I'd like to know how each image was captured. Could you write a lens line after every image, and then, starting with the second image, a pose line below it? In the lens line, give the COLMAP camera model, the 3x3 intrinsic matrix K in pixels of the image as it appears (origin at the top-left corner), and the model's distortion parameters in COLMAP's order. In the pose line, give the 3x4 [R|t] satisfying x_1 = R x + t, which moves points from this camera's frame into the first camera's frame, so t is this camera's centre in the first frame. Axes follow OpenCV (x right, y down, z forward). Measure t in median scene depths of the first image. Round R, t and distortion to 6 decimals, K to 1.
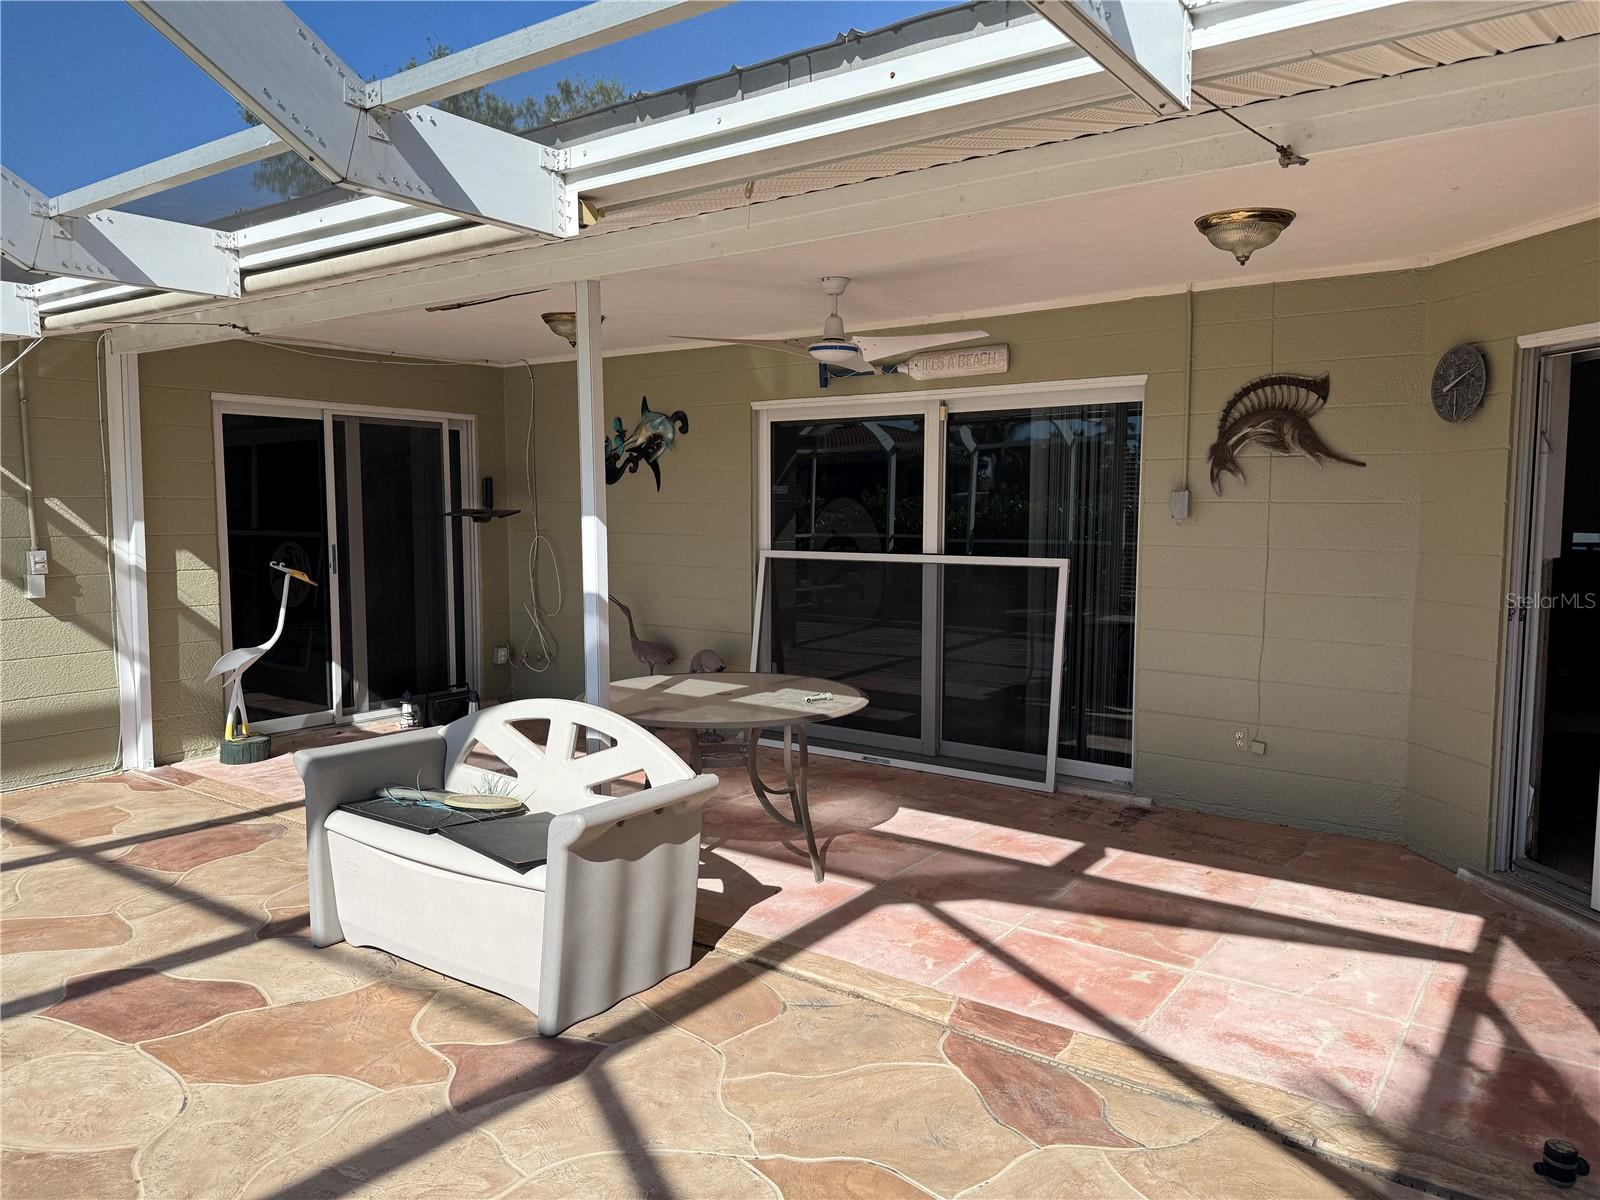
lens RADIAL K [[1123.4, 0, 806.8], [0, 1123.4, 586.7], [0, 0, 1]] dist [0.149804, -0.234884]
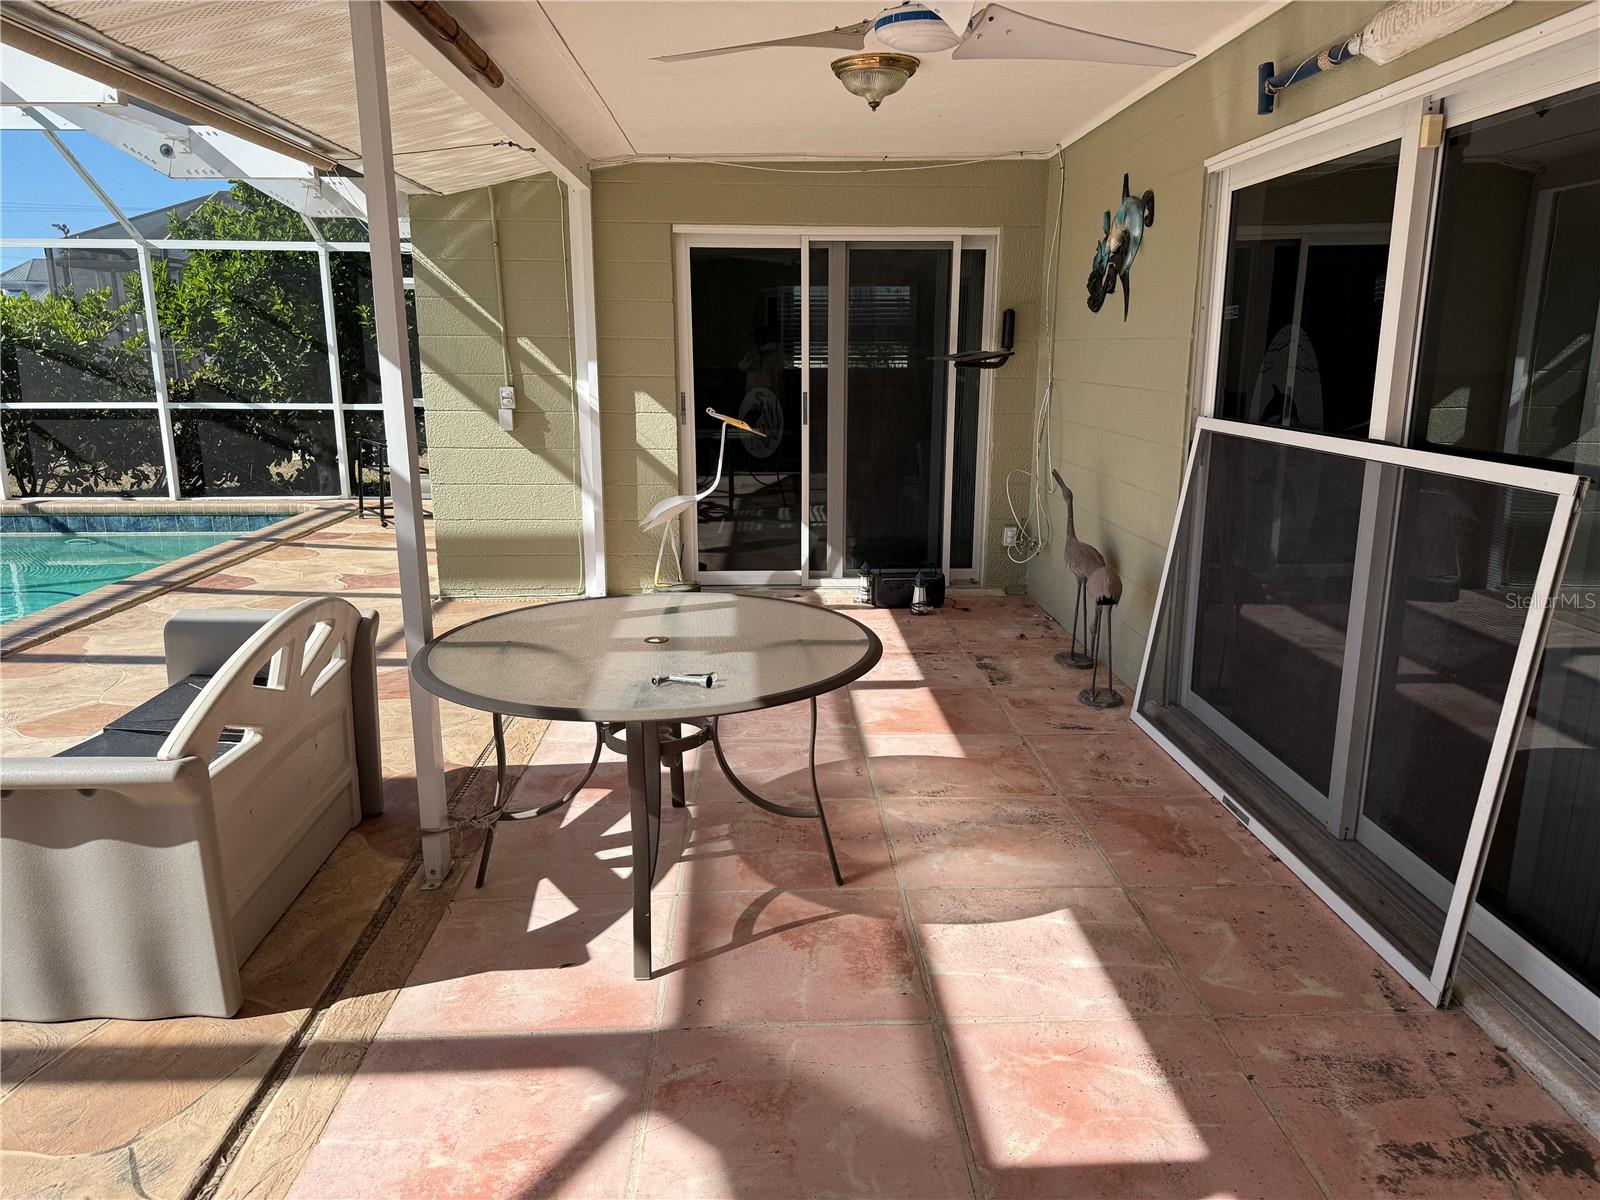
lens RADIAL K [[1107.8, 0, 813.0], [0, 1107.8, 628.9], [0, 0, 1]] dist [0.059416, -0.073605]
pose [[0.614067, 0.194401, -0.764938, 0.353719], [-0.059334, 0.977819, 0.200871, -0.034826], [0.787021, -0.077961, 0.611981, 0.523129]]
